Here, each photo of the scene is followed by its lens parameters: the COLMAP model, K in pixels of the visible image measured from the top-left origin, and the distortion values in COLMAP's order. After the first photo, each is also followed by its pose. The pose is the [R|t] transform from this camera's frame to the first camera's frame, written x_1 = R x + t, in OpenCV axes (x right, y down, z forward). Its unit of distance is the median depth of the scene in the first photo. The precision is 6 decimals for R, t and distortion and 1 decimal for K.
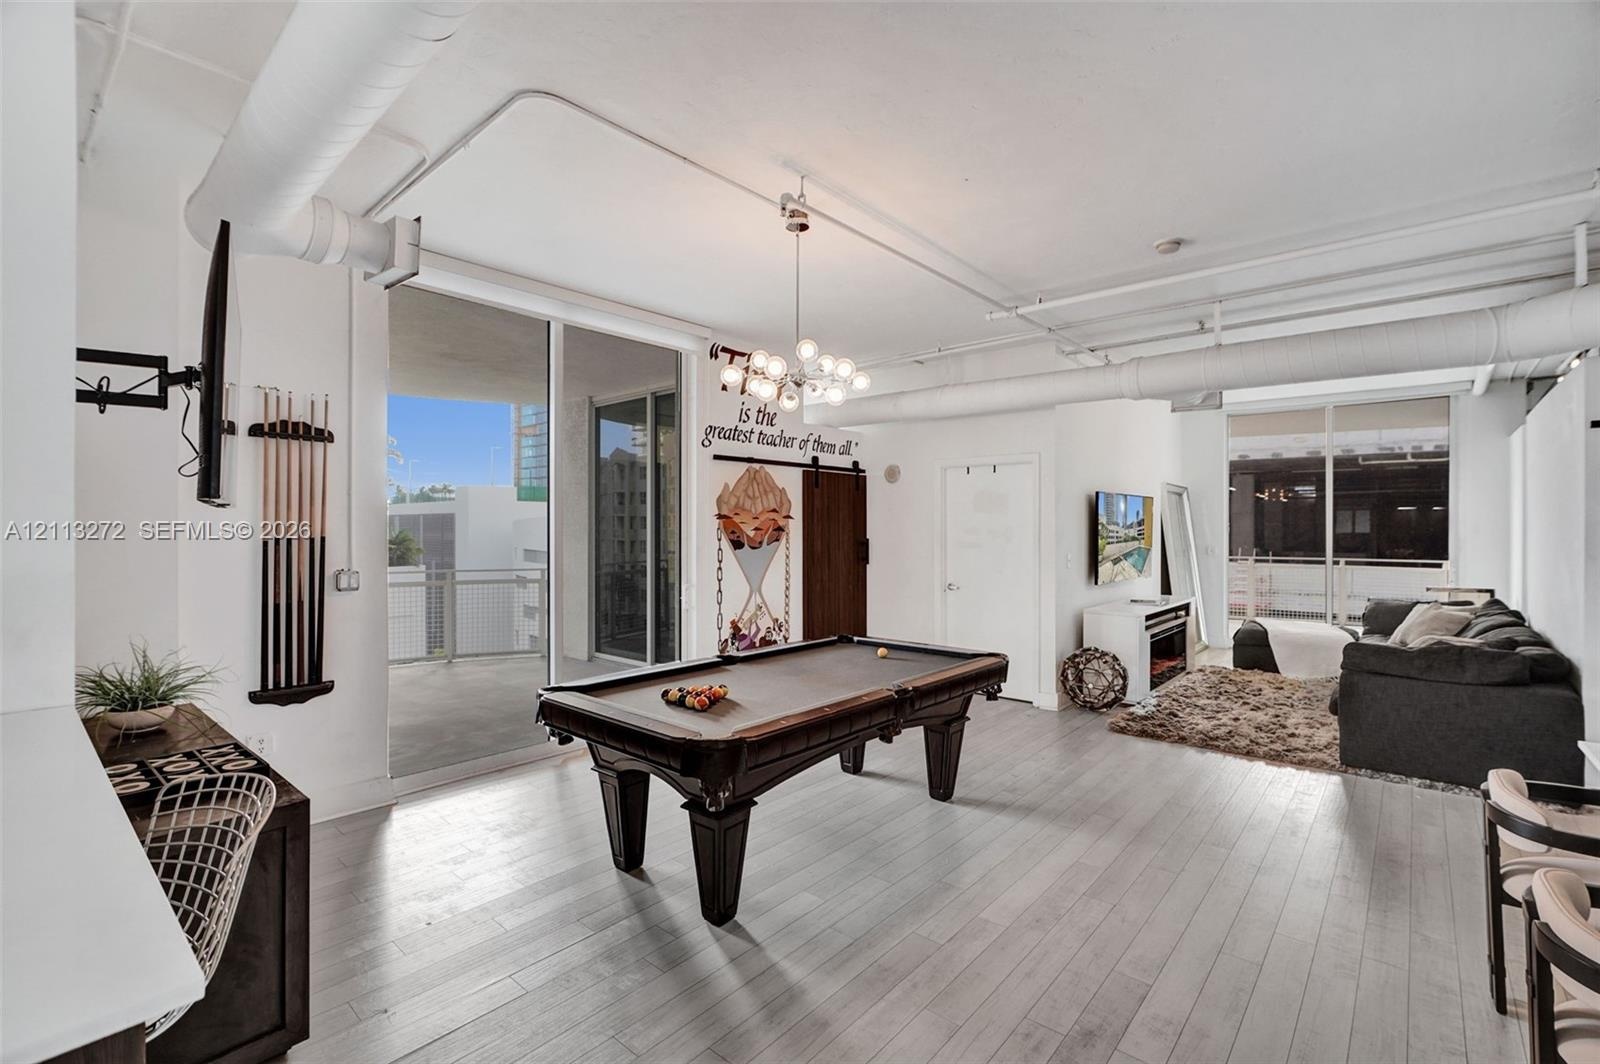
lens RADIAL K [[713.9, 0, 807.4], [0, 713.9, 528.7], [0, 0, 1]] dist [-0.006806, 0.004678]
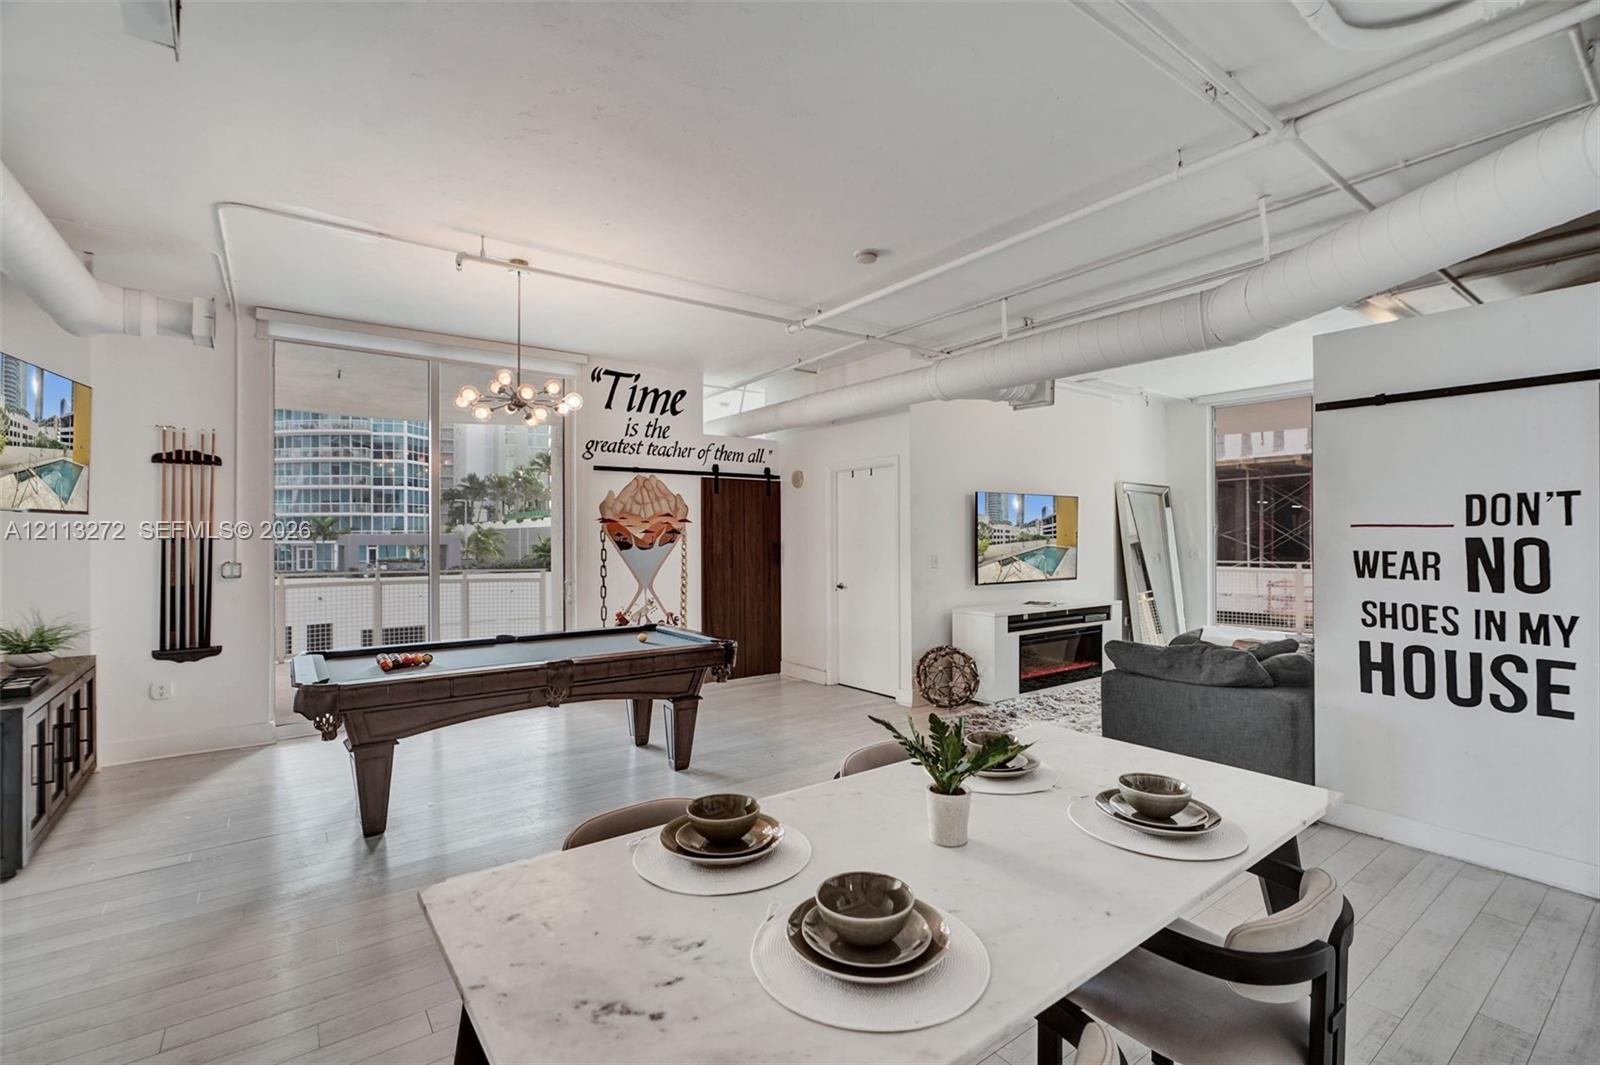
lens RADIAL K [[713.9, 0, 811.9], [0, 713.9, 537.2], [0, 0, 1]] dist [-0.006806, 0.004678]
pose [[0.976227, -0.005673, -0.216675, 0.427814], [0.005609, 0.999984, -0.000908, 0.011895], [0.216677, -0.000329, 0.976243, -0.031812]]
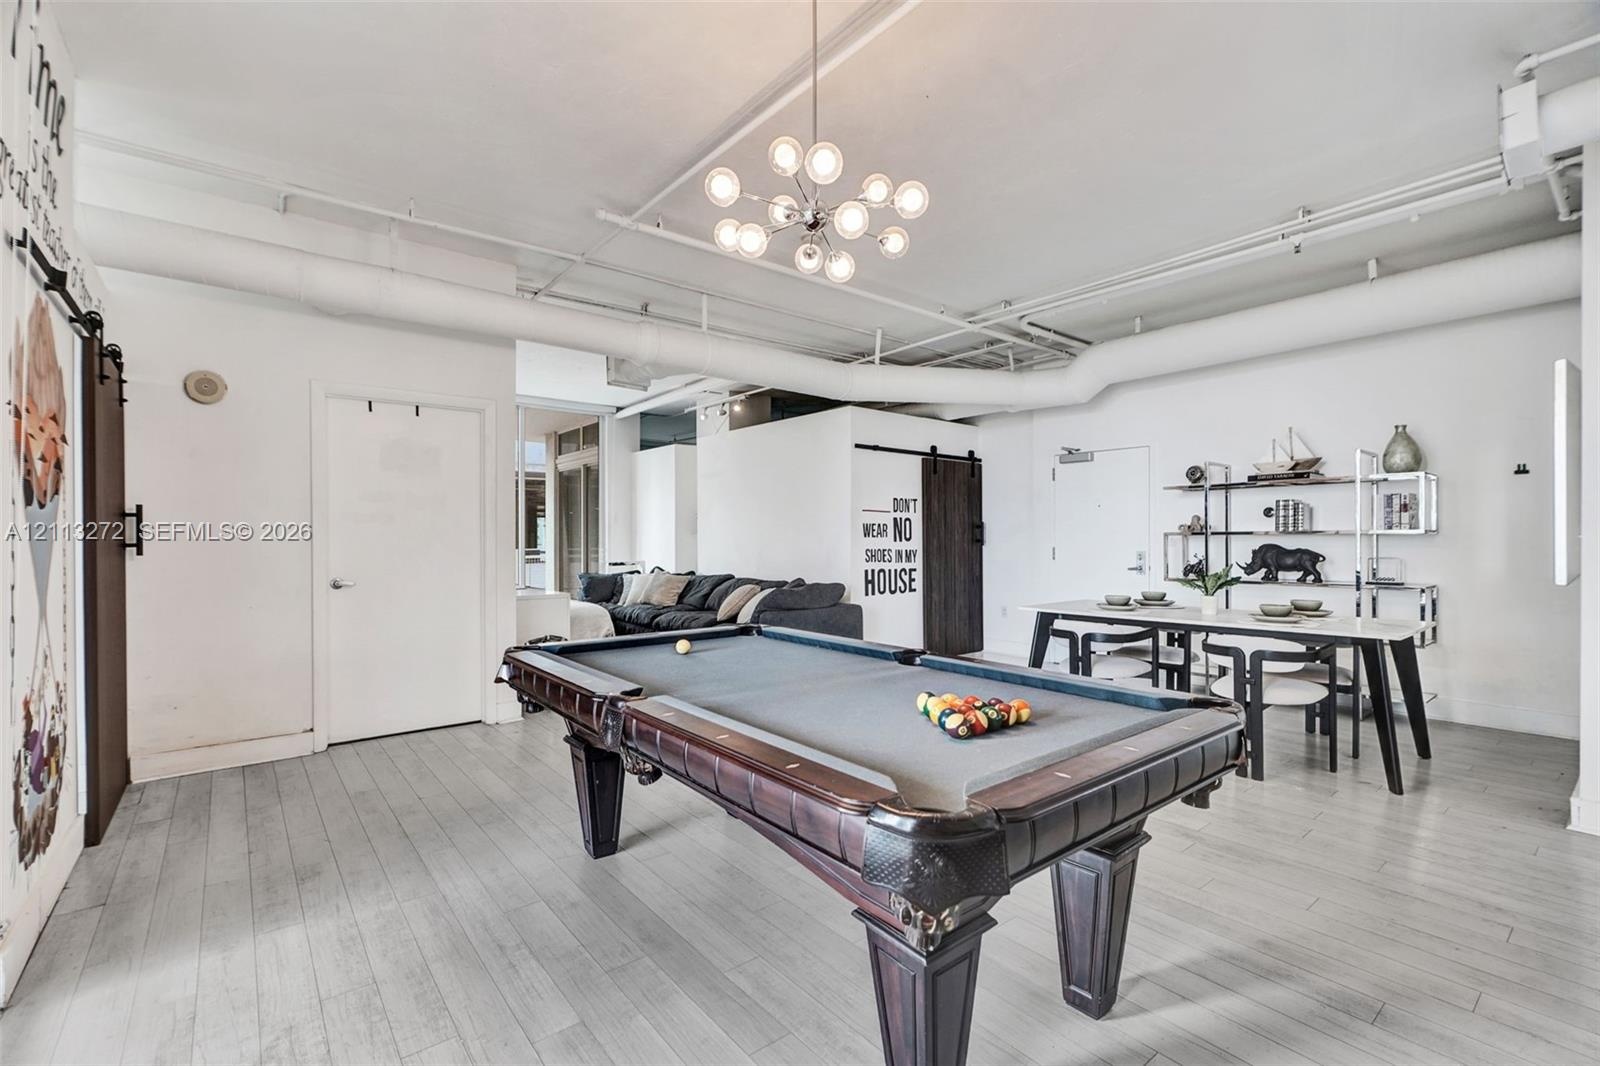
lens RADIAL K [[713.9, 0, 799.6], [0, 713.9, 532.4], [0, 0, 1]] dist [-0.006806, 0.004678]
pose [[0.180833, 0.004900, 0.983502, -0.387331], [0.005916, 0.999964, -0.006070, 0.045086], [-0.983496, 0.006916, 0.180798, 0.526067]]
